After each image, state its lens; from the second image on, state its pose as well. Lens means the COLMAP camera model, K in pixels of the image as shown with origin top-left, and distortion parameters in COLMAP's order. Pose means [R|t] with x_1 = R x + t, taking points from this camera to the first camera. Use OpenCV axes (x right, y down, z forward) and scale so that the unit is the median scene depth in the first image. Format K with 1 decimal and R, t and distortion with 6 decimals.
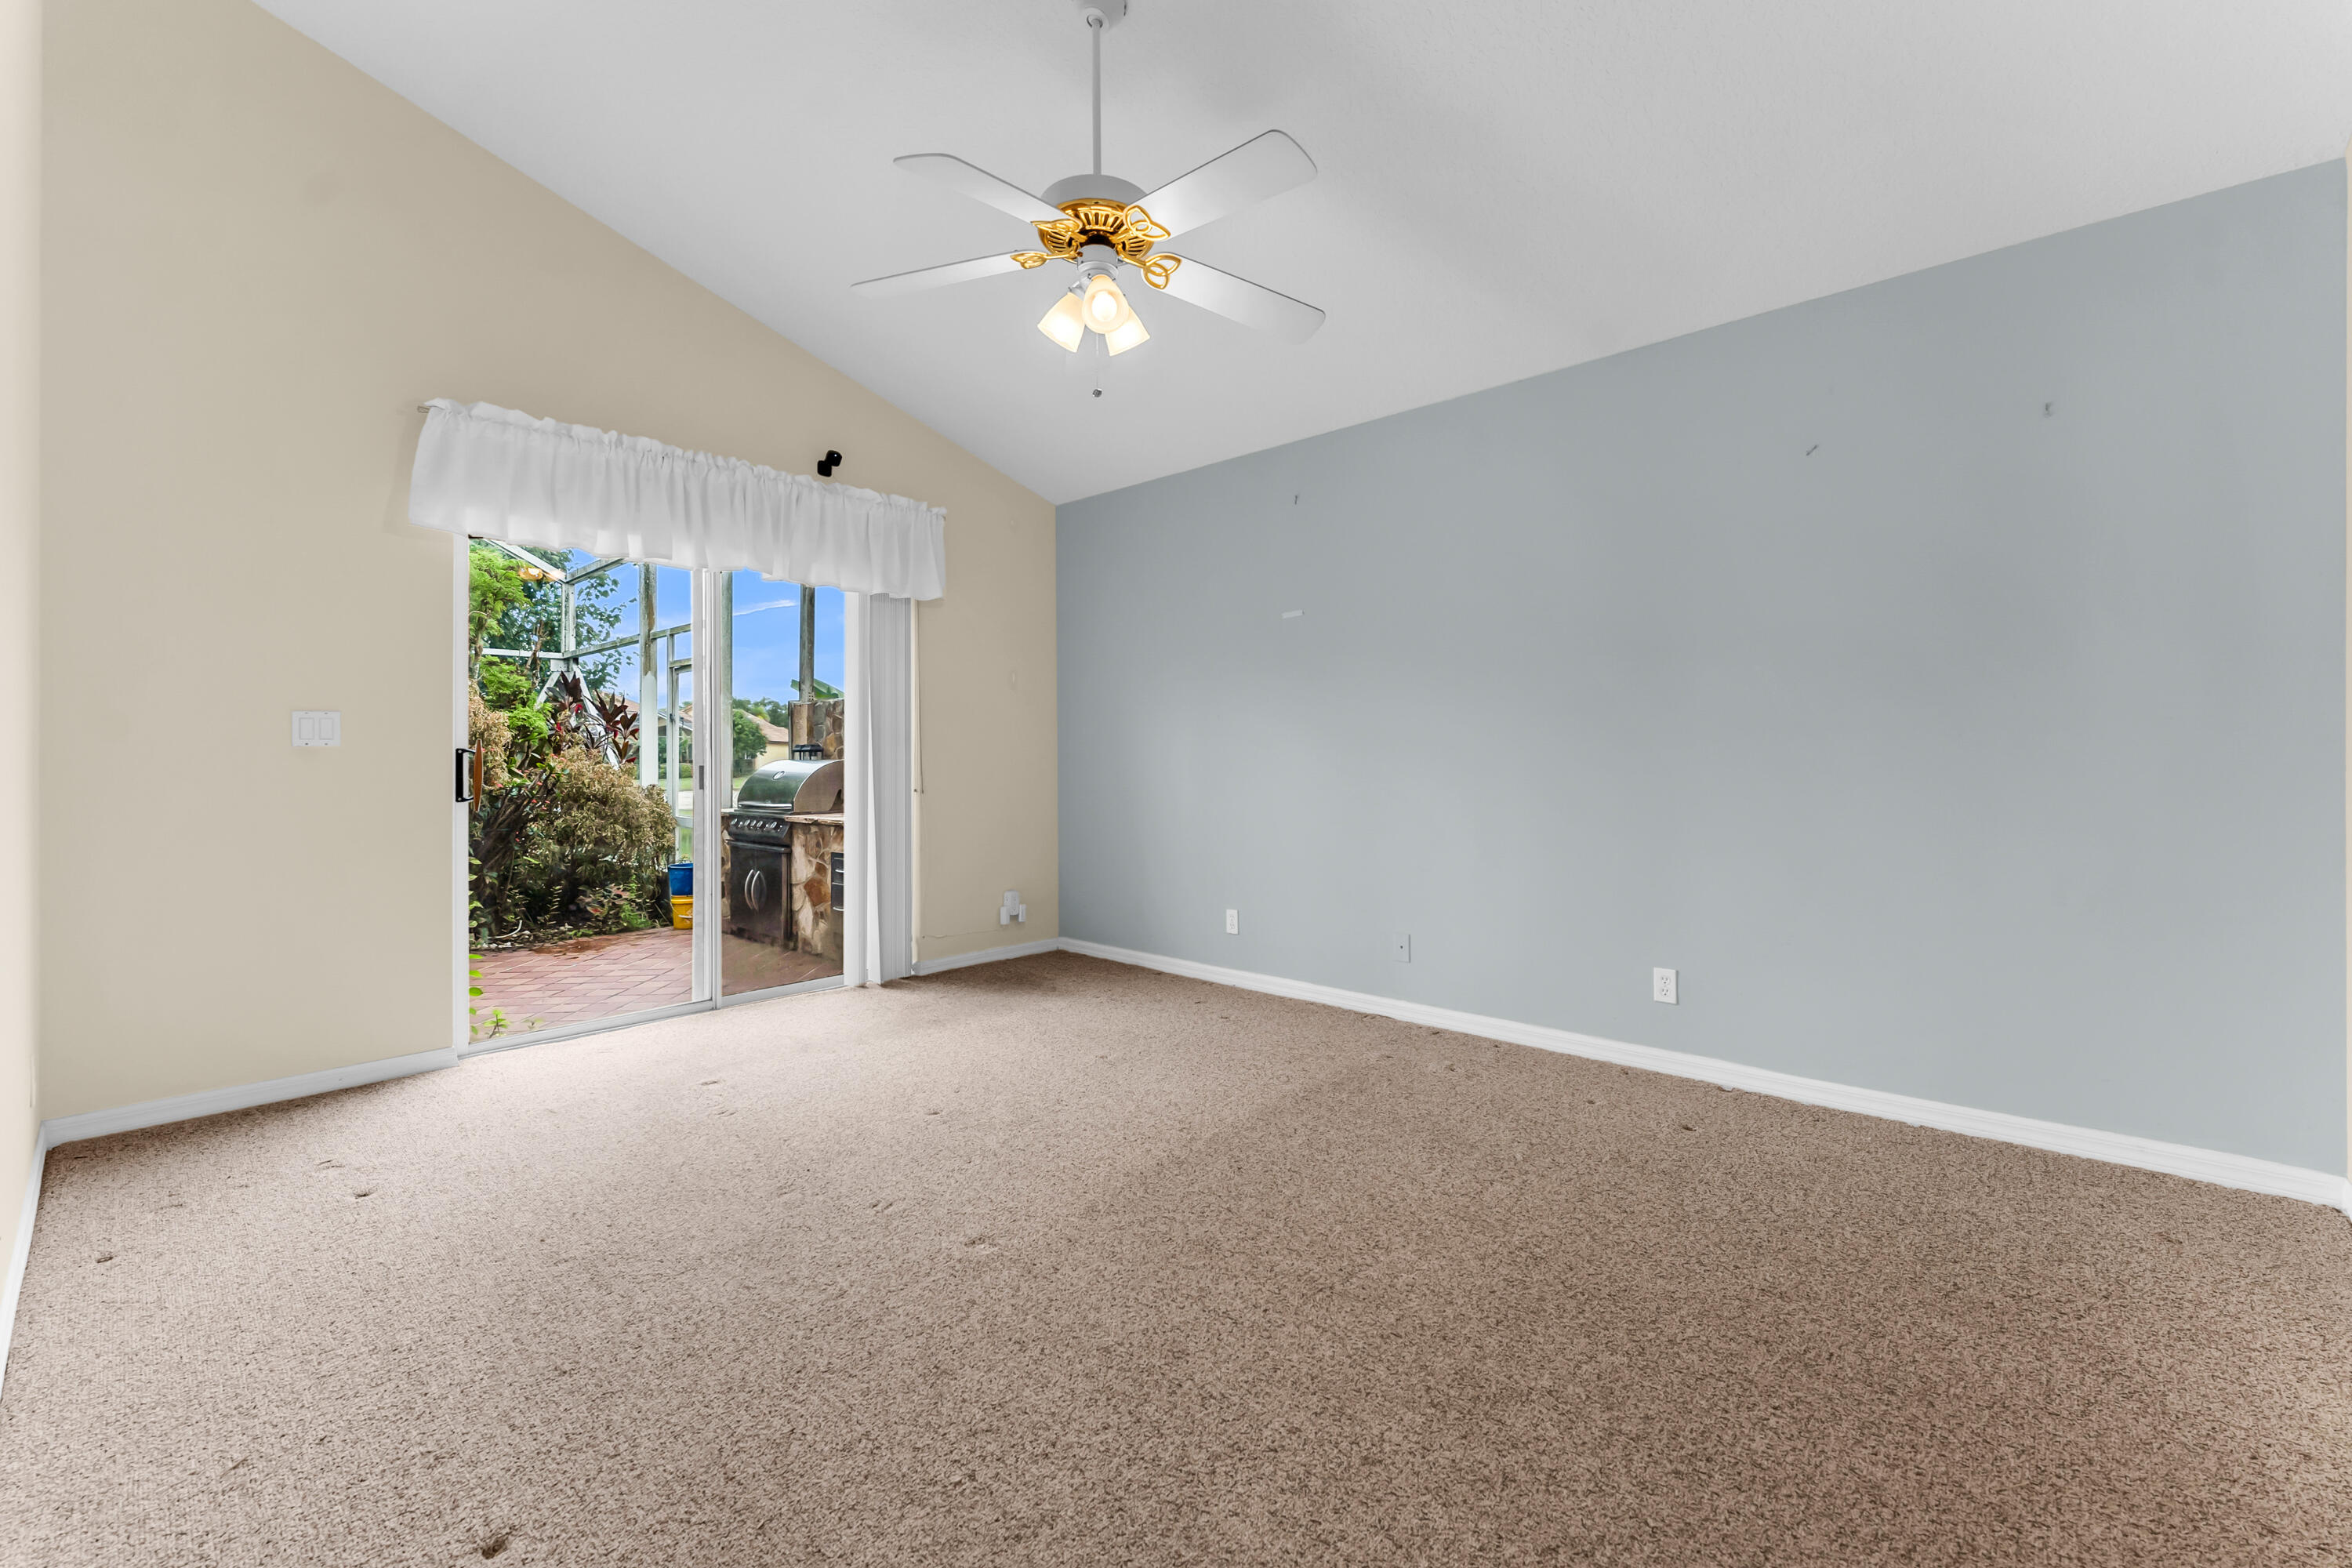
lens RADIAL K [[953.3, 0, 1182.9], [0, 953.3, 768.9], [0, 0, 1]] dist [0.001717, -0.001271]
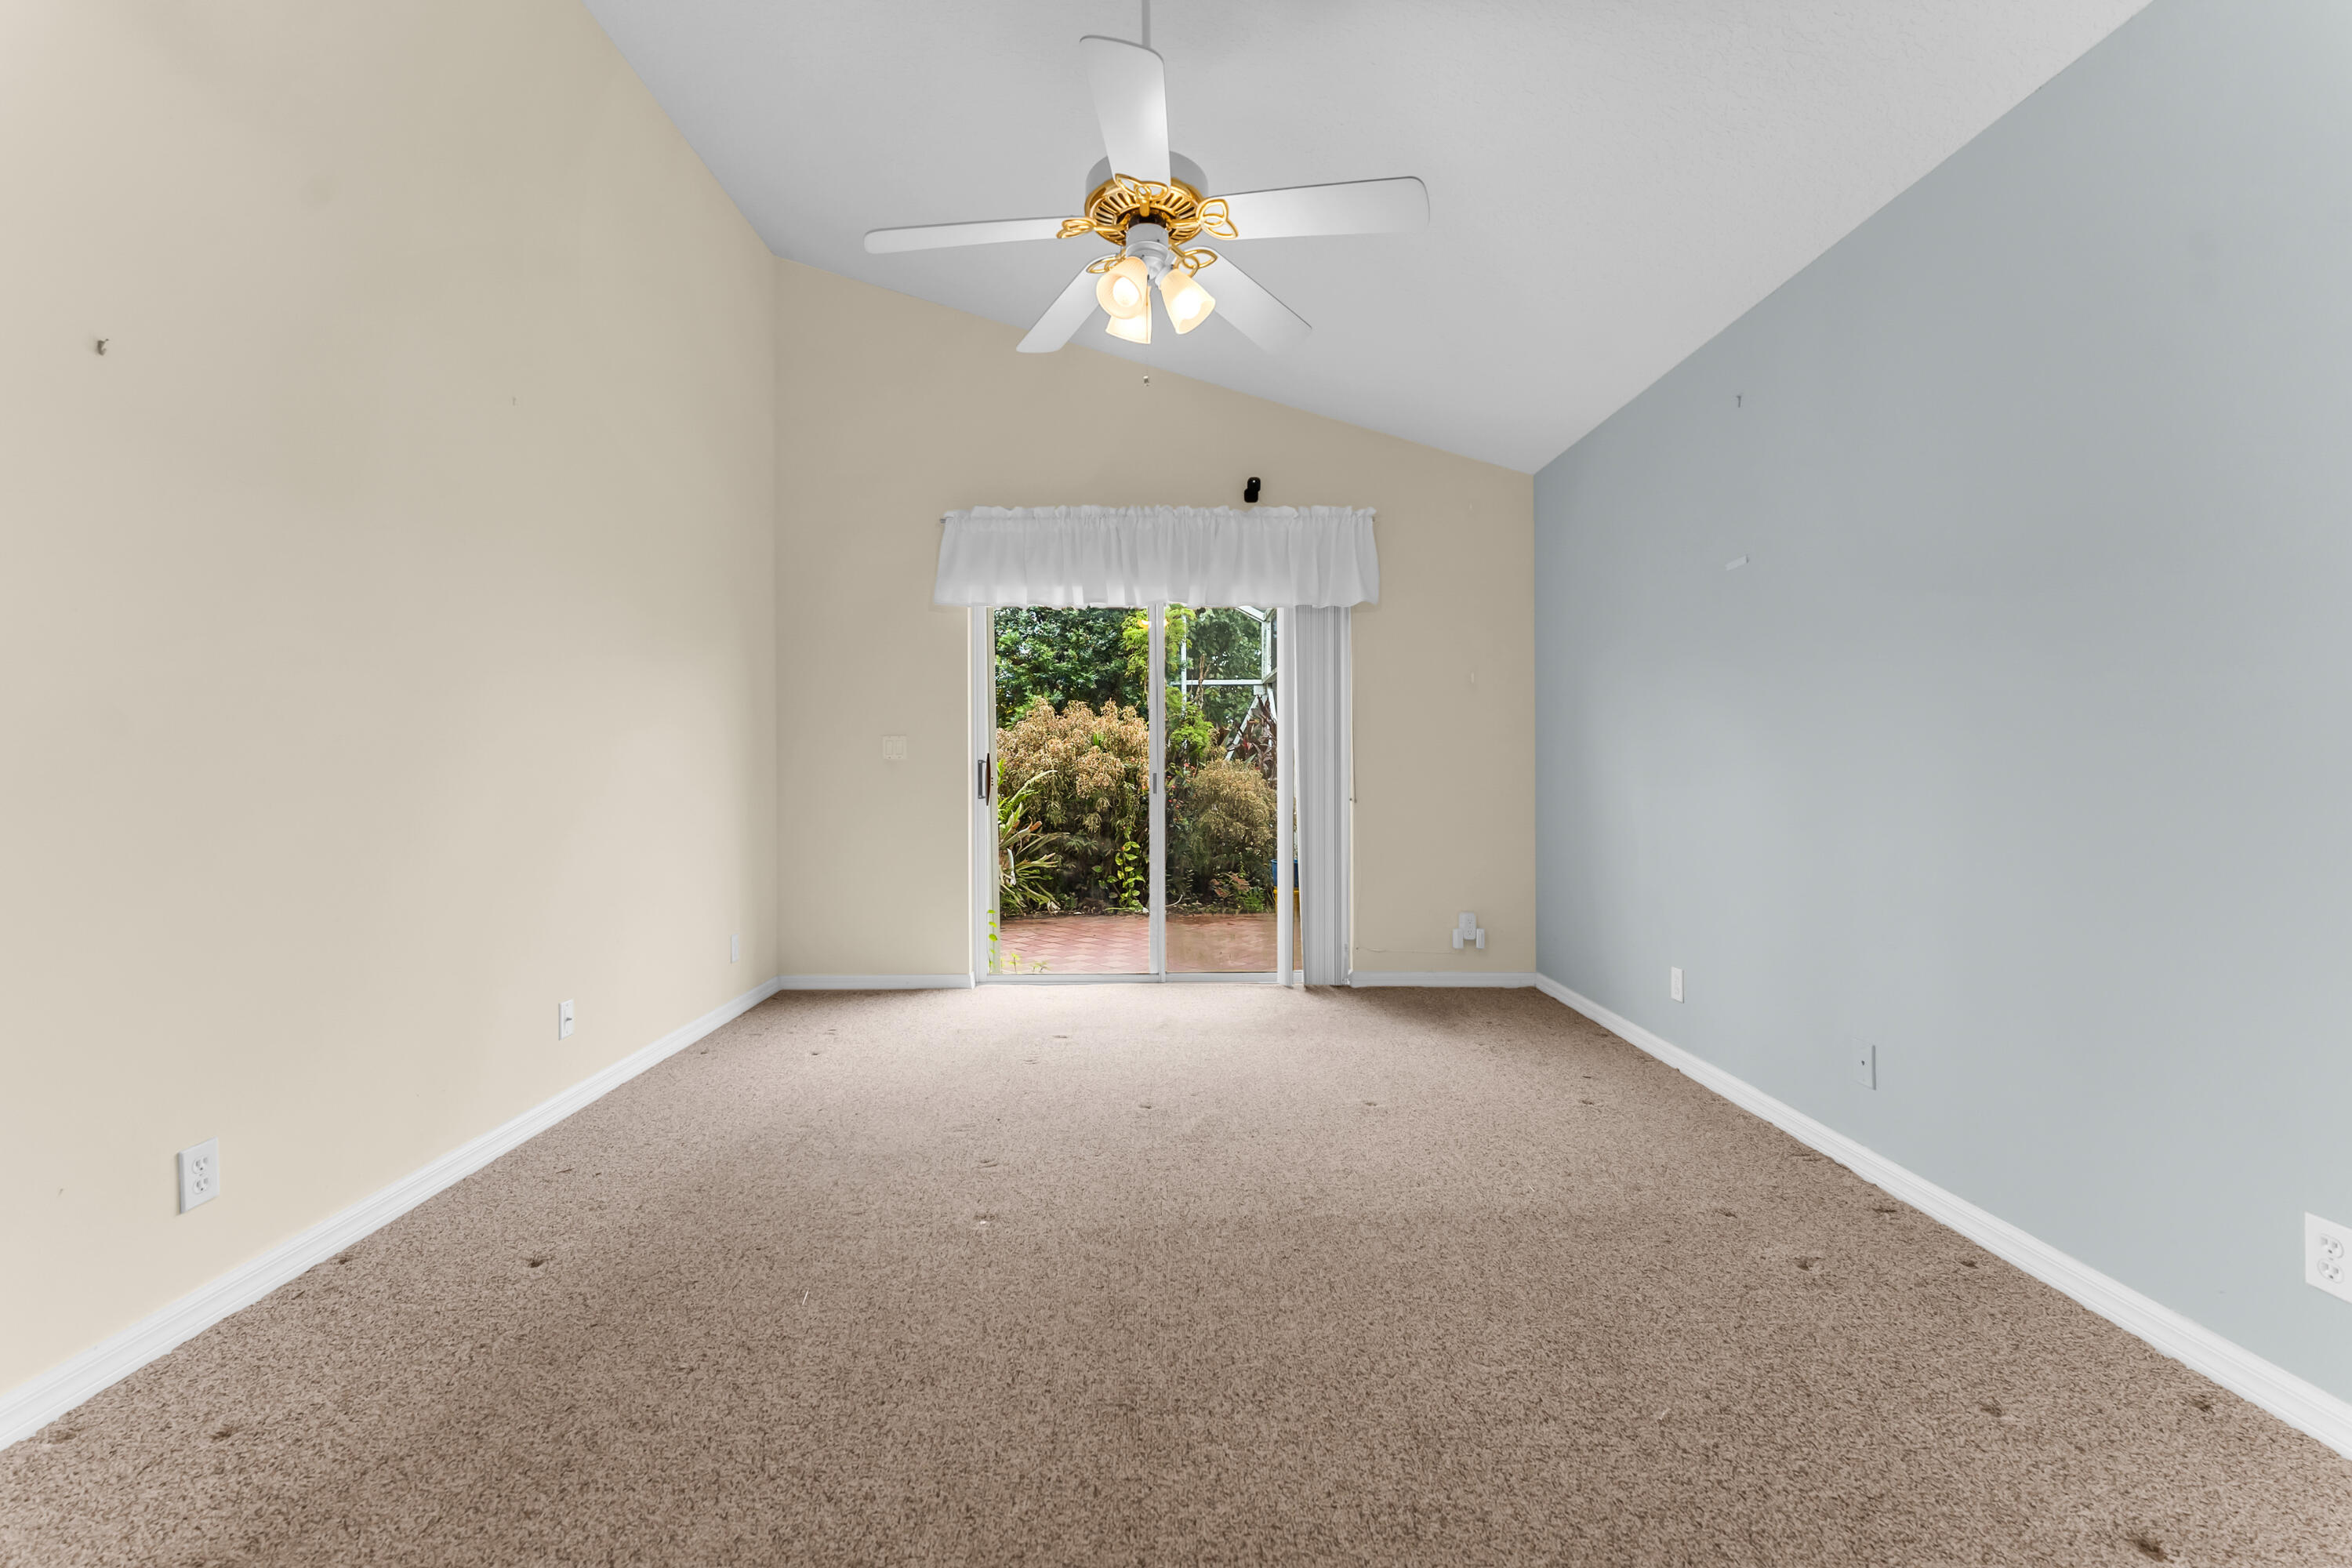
lens RADIAL K [[953.3, 0, 1171.3], [0, 953.3, 781.3], [0, 0, 1]] dist [0.001717, -0.001271]
pose [[0.681682, 0.010862, -0.731568, 0.420005], [-0.007215, 0.999941, 0.008124, -0.003499], [0.731613, -0.000260, 0.681720, 0.249906]]
